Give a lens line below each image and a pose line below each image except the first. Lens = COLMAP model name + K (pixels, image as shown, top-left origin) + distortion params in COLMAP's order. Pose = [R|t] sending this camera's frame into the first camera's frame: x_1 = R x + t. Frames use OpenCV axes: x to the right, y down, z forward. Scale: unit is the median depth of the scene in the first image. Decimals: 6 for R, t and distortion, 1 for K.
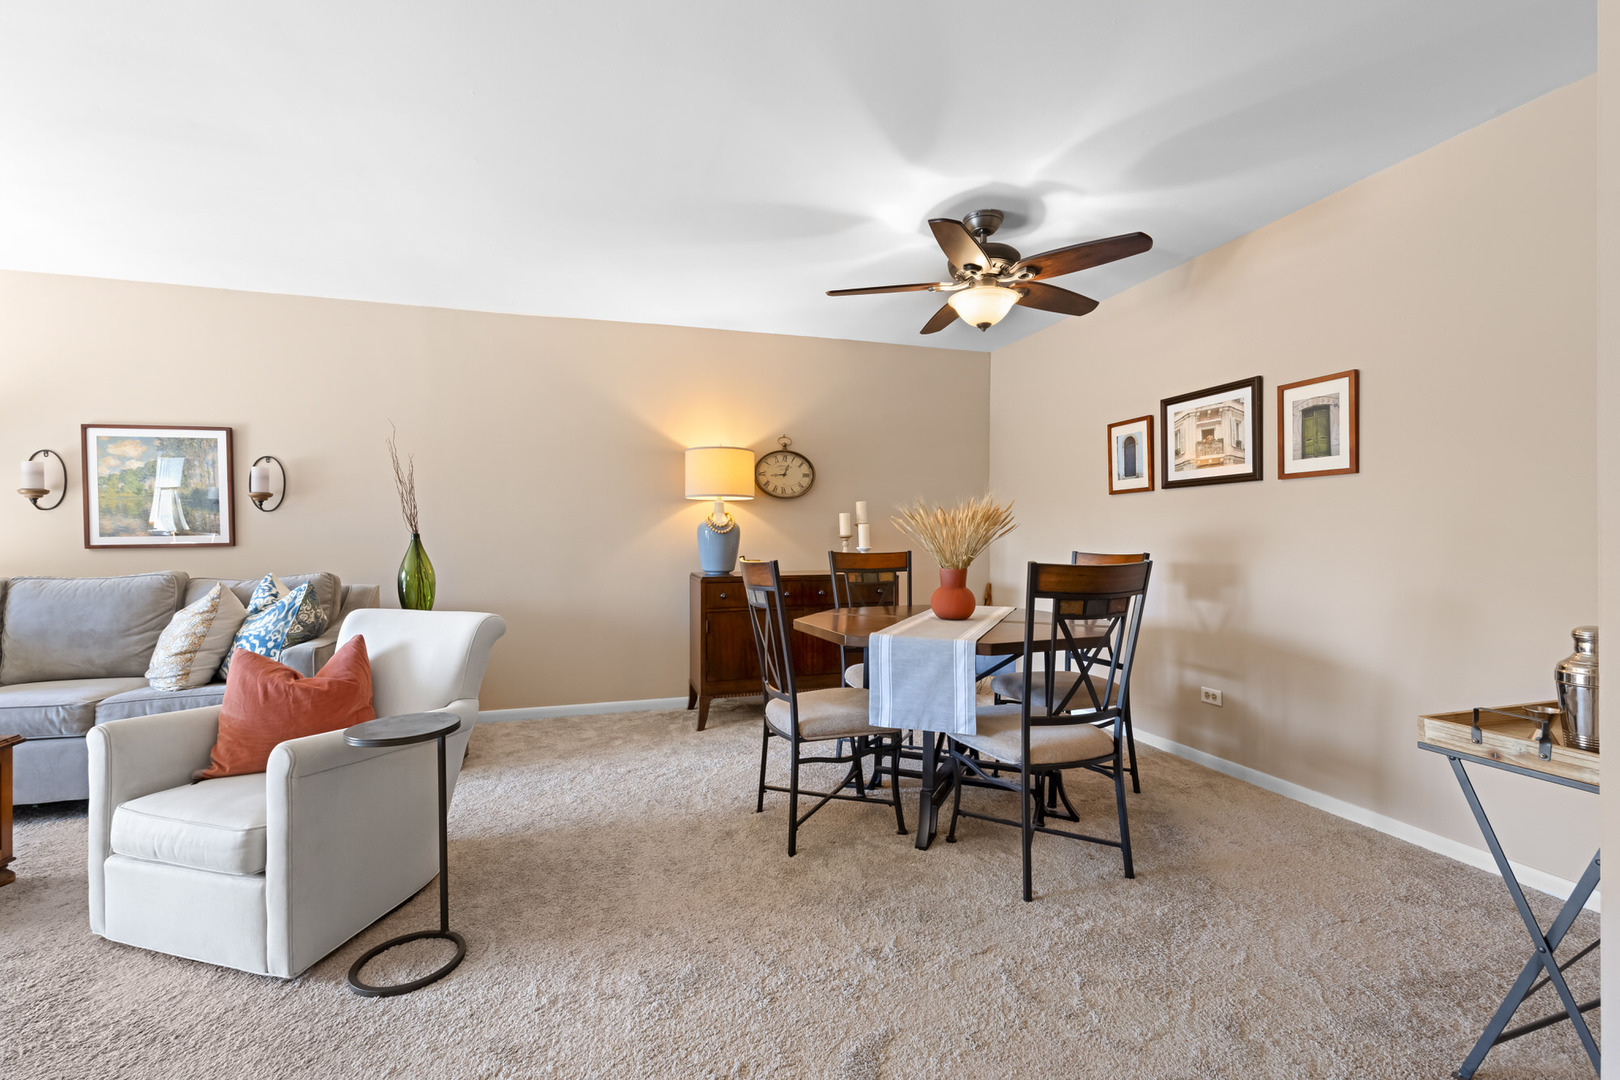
lens RADIAL K [[698.4, 0, 818.2], [0, 698.4, 538.1], [0, 0, 1]] dist [-0.001472, -0.000060]
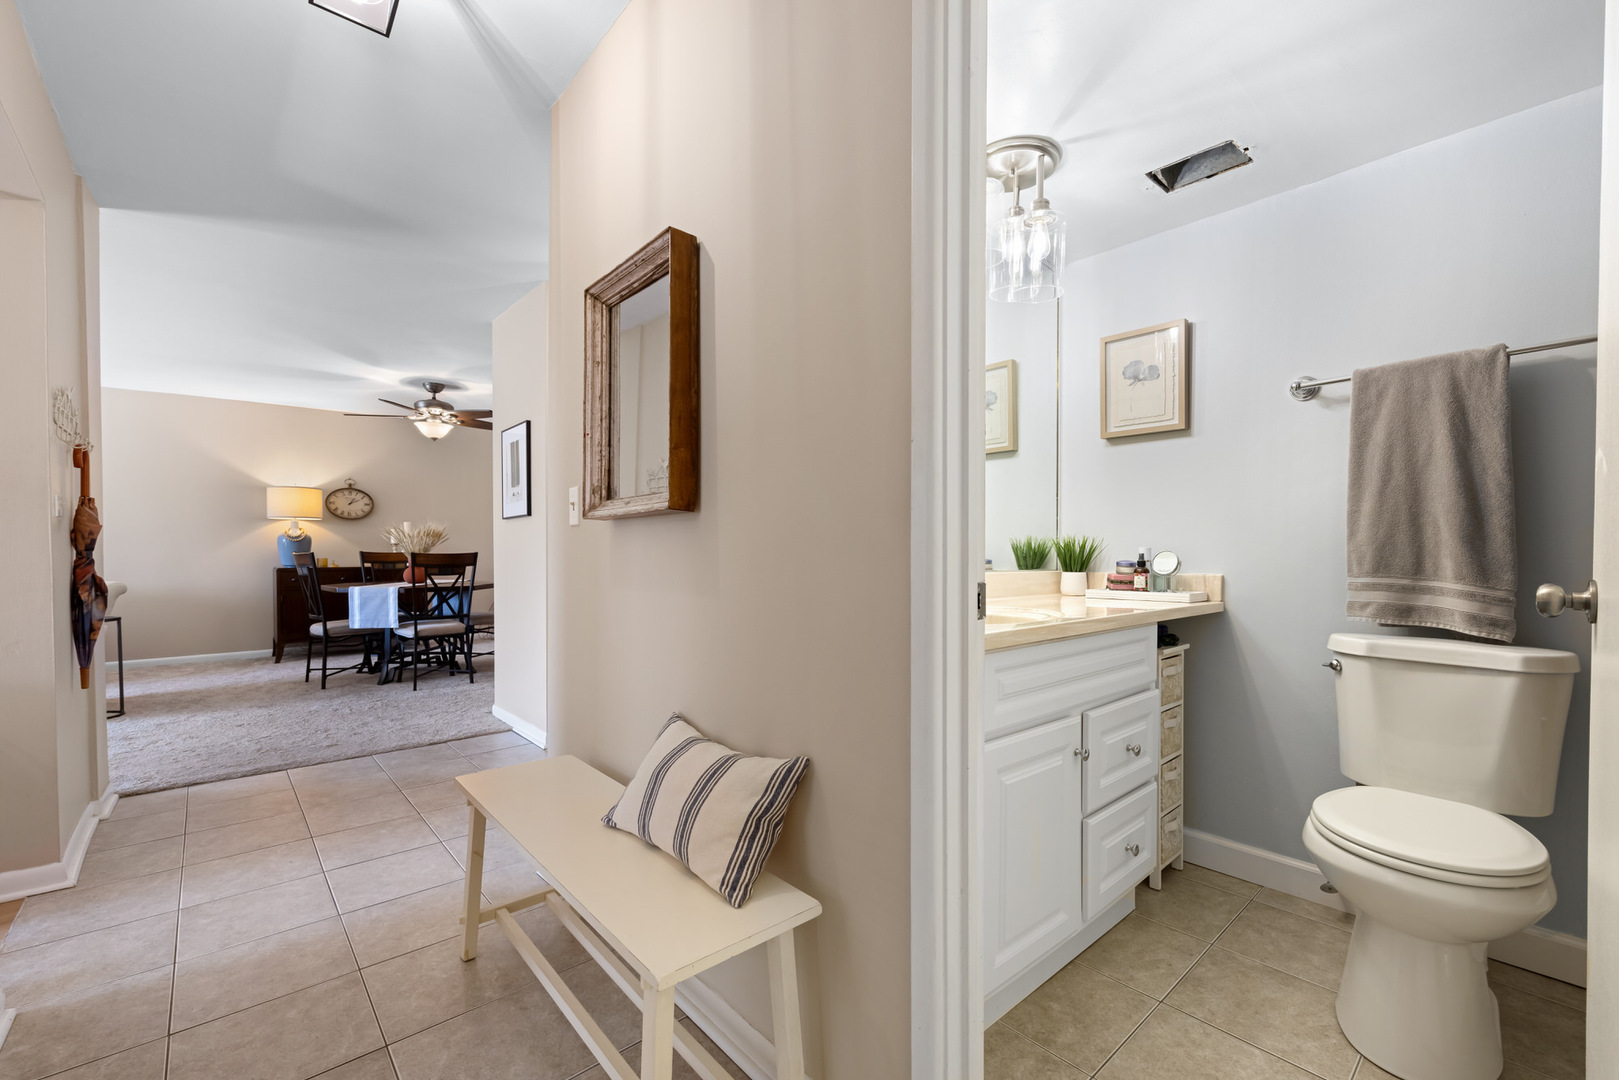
lens RADIAL K [[667.2, 0, 814.1], [0, 667.2, 562.5], [0, 0, 1]] dist [0.000345, 0.000008]
pose [[0.911588, -0.007873, 0.411030, 0.361002], [-0.000594, 0.999790, 0.020468, 0.011305], [-0.411105, -0.018902, 0.911392, -0.999287]]
